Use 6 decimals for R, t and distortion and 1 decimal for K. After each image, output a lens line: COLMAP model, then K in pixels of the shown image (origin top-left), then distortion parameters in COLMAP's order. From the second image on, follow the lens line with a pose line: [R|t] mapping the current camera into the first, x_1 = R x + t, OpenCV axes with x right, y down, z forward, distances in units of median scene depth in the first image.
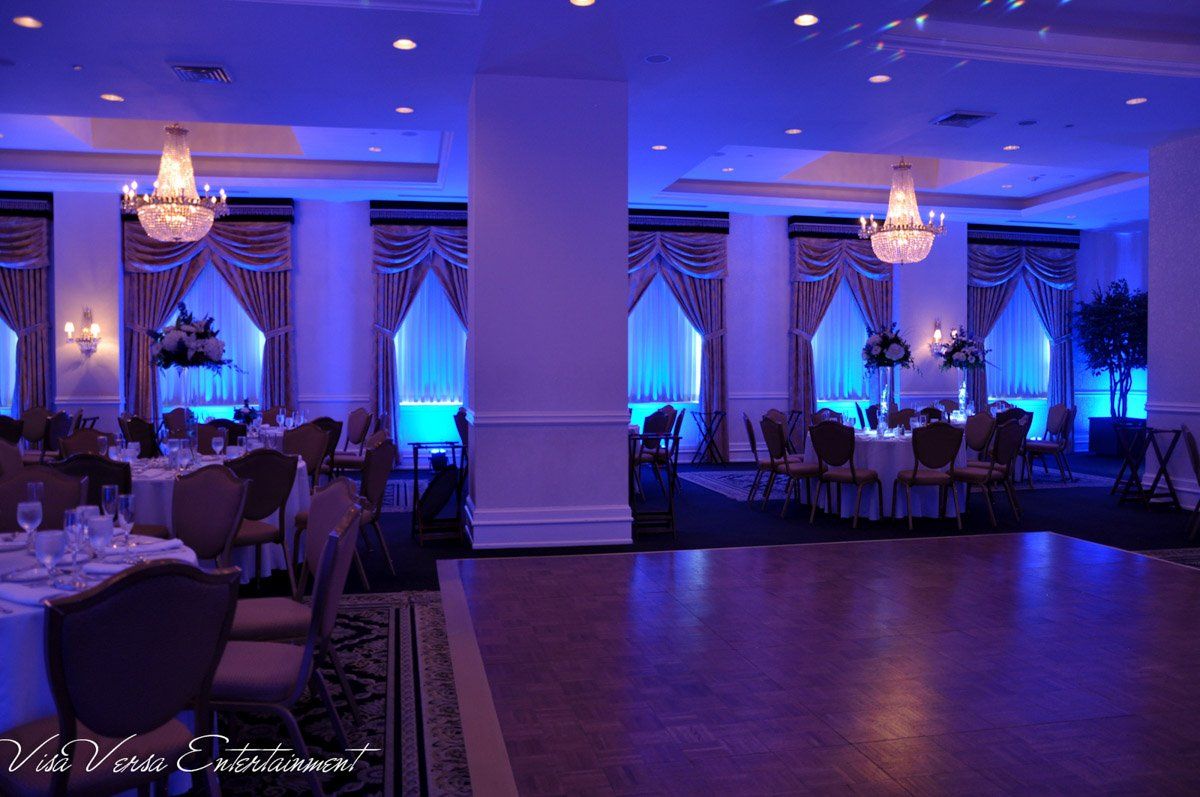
lens RADIAL K [[927.0, 0, 596.2], [0, 927.0, 398.8], [0, 0, 1]] dist [-0.127695, 0.113695]
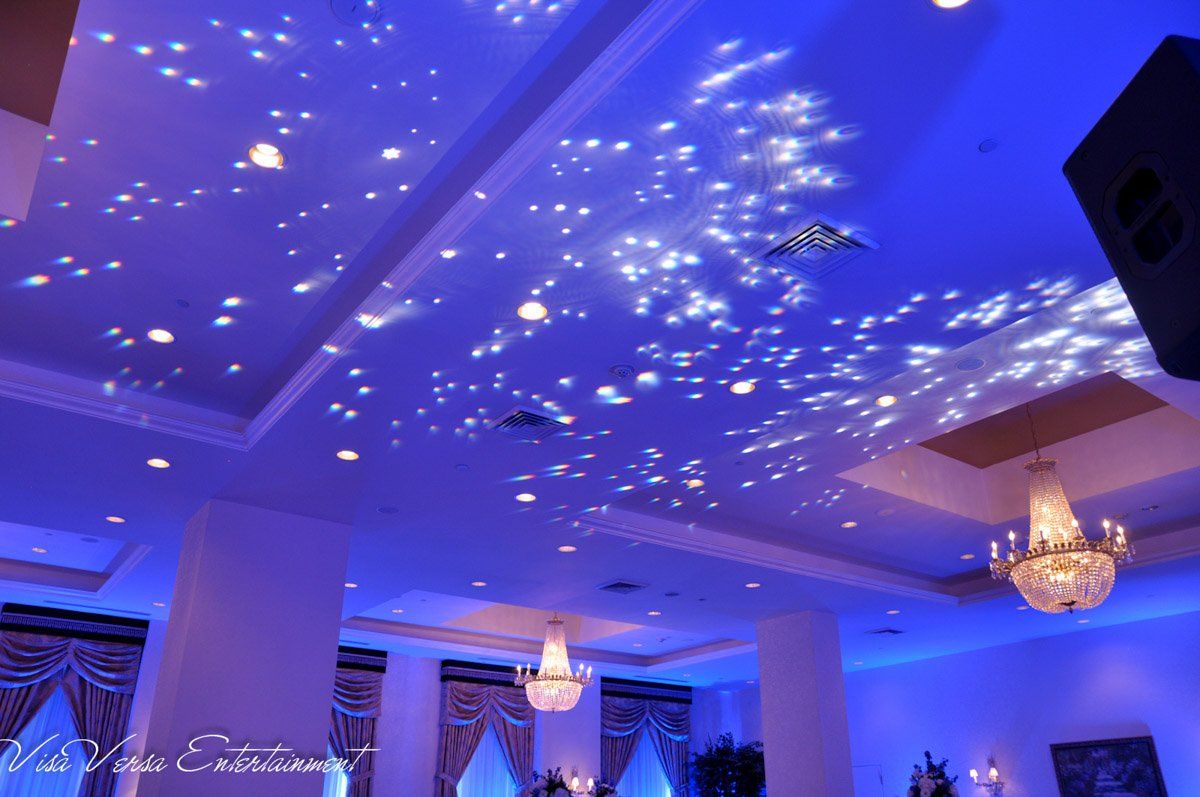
lens RADIAL K [[927.0, 0, 596.2], [0, 927.0, 398.8], [0, 0, 1]] dist [-0.127695, 0.113695]
pose [[0.910406, 0.177512, 0.373698, -0.074883], [0.011876, 0.891687, -0.452497, 0.010068], [-0.413545, 0.416394, 0.809689, -0.040276]]
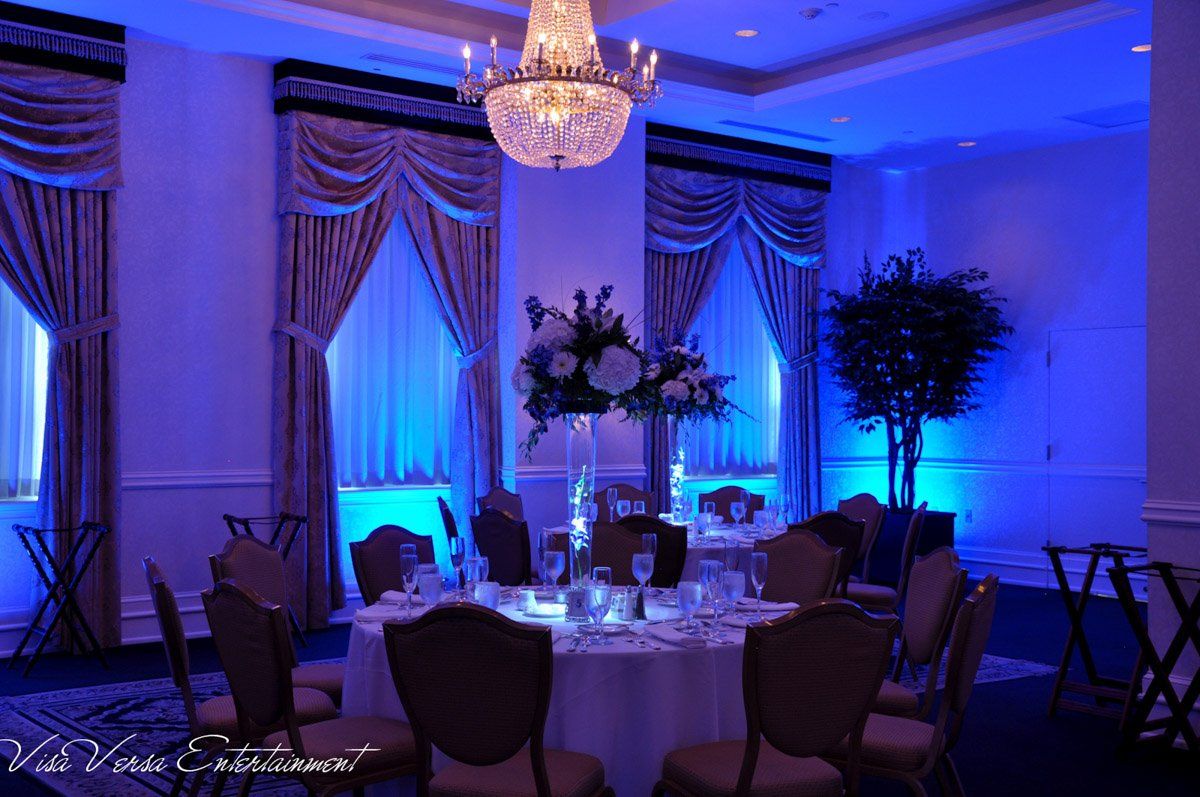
lens RADIAL K [[1375.6, 0, 584.3], [0, 1375.6, 393.3], [0, 0, 1]] dist [0.093160, 0.026146]
pose [[0.902661, 0.014673, 0.430103, 0.065083], [0.005627, 0.998931, -0.045889, -0.013035], [-0.430316, 0.043842, 0.901613, 0.369319]]
